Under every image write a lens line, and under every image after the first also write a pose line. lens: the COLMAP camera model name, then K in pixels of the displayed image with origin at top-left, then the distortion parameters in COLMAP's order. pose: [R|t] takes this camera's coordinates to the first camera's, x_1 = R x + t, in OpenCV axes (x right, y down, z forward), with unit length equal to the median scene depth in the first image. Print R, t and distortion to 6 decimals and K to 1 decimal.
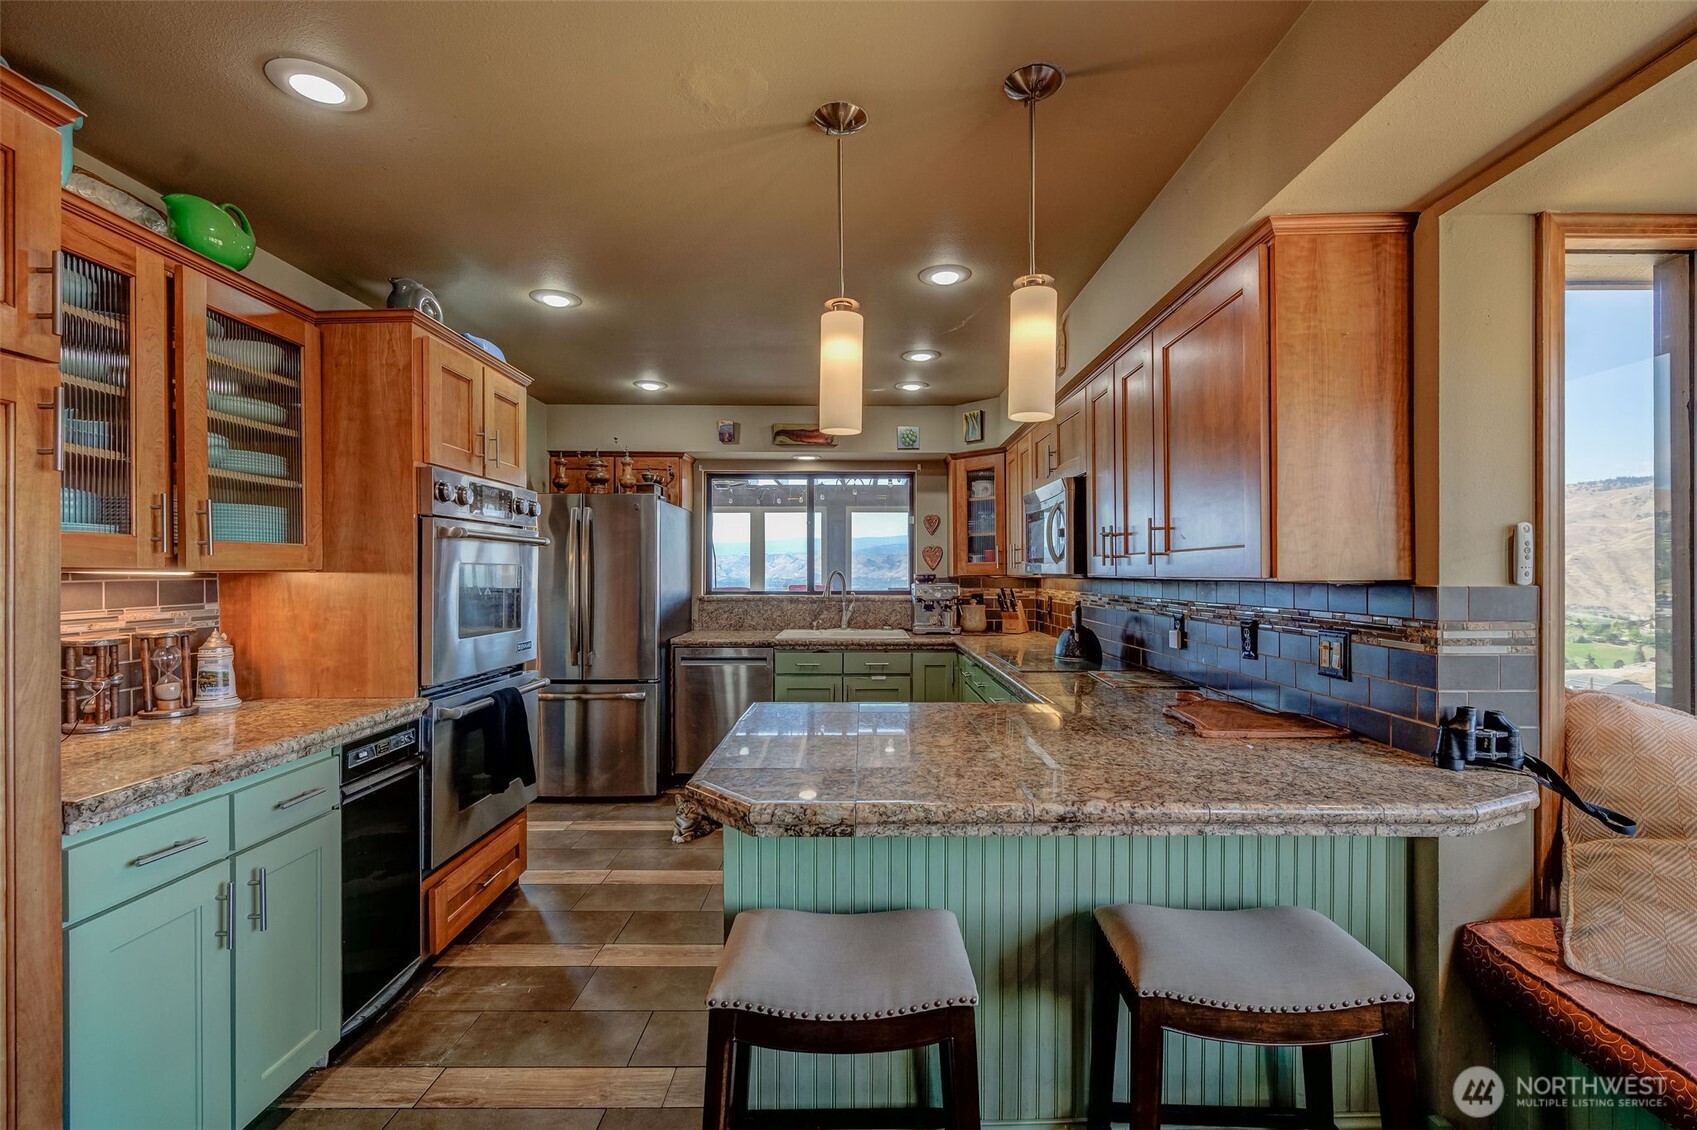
lens RADIAL K [[728.7, 0, 869.7], [0, 728.7, 576.1], [0, 0, 1]] dist [0.002376, -0.004305]
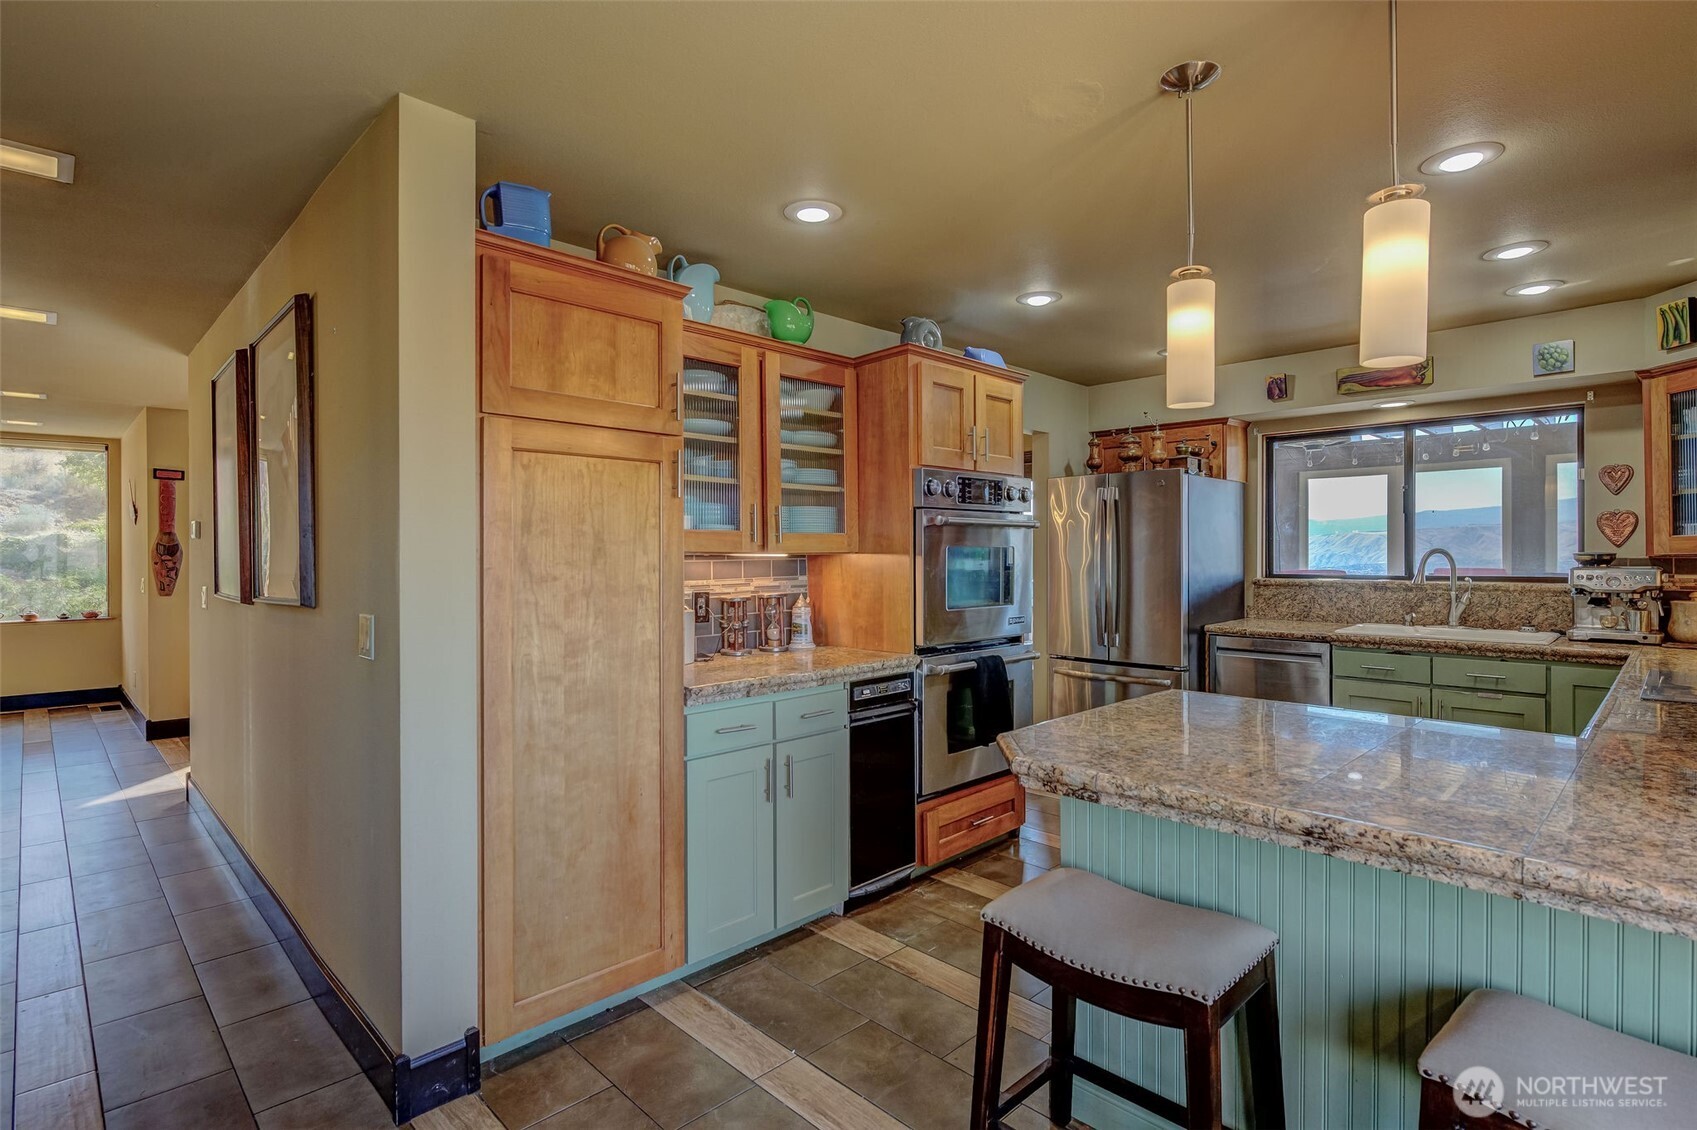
lens RADIAL K [[849.3, 0, 889.0], [0, 849.3, 559.7], [0, 0, 1]] dist [-0.021813, -0.001215]
pose [[0.703184, 0.001997, -0.711005, 0.383881], [0.001419, 0.999990, 0.004212, -0.001000], [0.711006, -0.003970, 0.703174, -0.046030]]
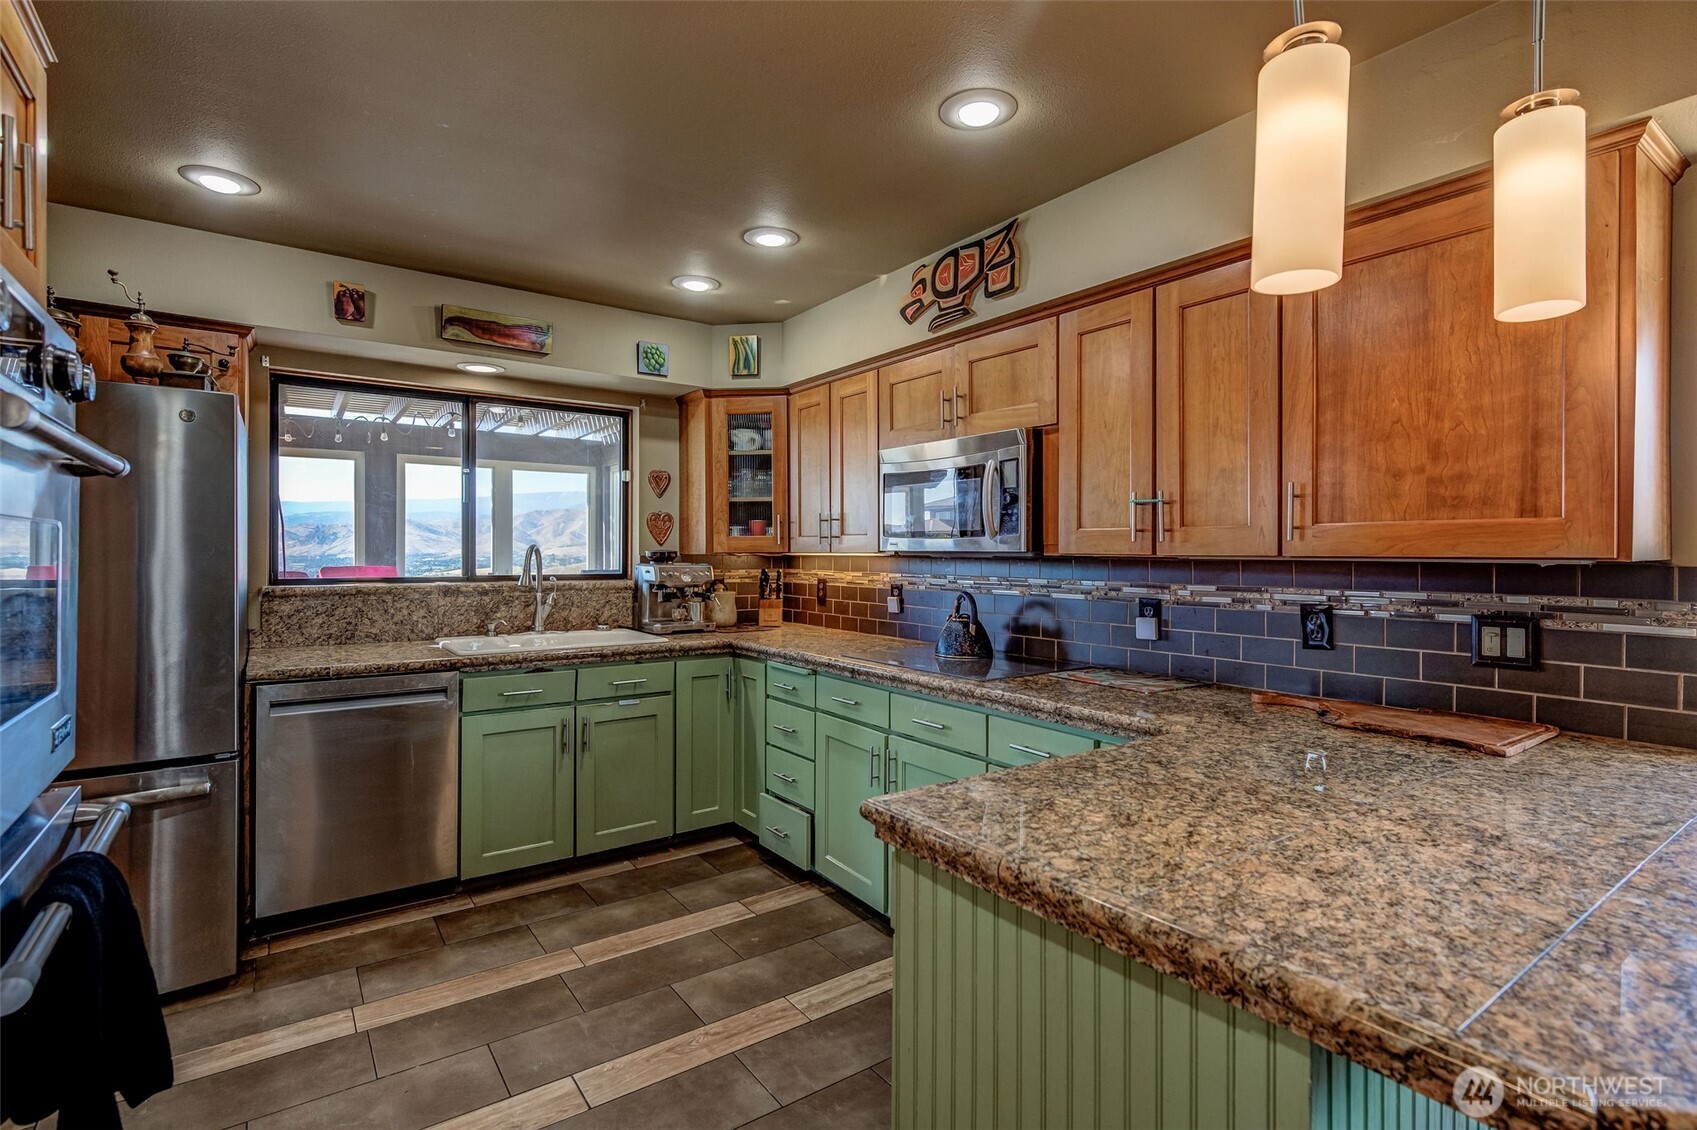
lens RADIAL K [[792.0, 0, 849.2], [0, 792.0, 560.0], [0, 0, 1]] dist [0.003497, 0.001795]
pose [[0.821863, -0.001104, 0.569684, -0.513167], [-0.003370, 0.999971, 0.006800, 0.001283], [-0.569675, -0.007508, 0.821836, 0.560894]]
